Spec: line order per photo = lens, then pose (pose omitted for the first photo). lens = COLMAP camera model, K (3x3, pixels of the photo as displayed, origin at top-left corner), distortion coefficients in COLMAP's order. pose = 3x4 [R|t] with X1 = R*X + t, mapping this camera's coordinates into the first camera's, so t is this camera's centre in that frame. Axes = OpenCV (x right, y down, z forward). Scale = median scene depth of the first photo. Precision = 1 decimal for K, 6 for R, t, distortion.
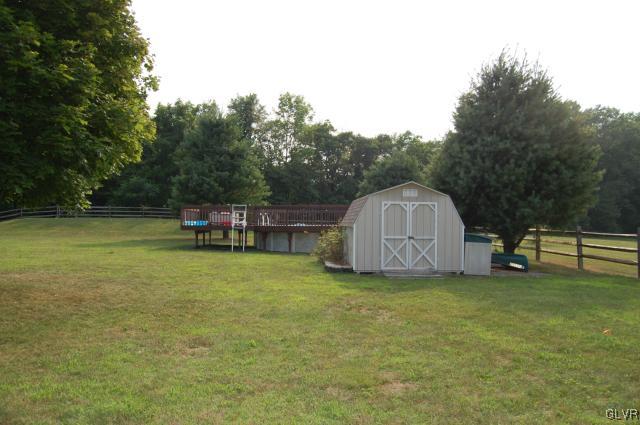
lens RADIAL K [[498.2, 0, 323.7], [0, 498.2, 208.4], [0, 0, 1]] dist [-0.064401, 0.001786]
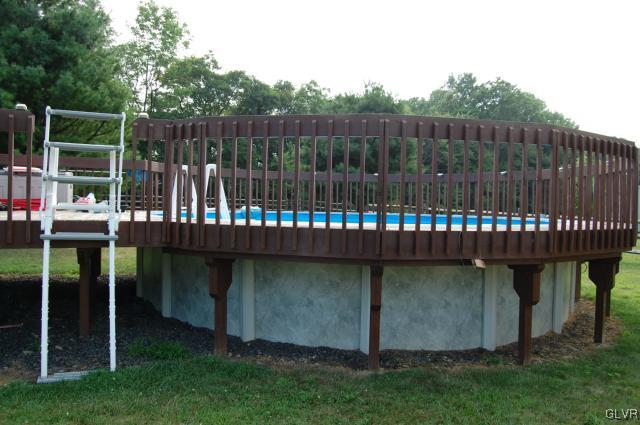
lens RADIAL K [[498.2, 0, 323.7], [0, 498.2, 208.4], [0, 0, 1]] dist [-0.064401, 0.001786]
pose [[0.950007, 0.014125, 0.311909, -0.135887], [-0.028298, 0.998760, 0.040960, 0.018525], [-0.310943, -0.047739, 0.949229, 0.767452]]
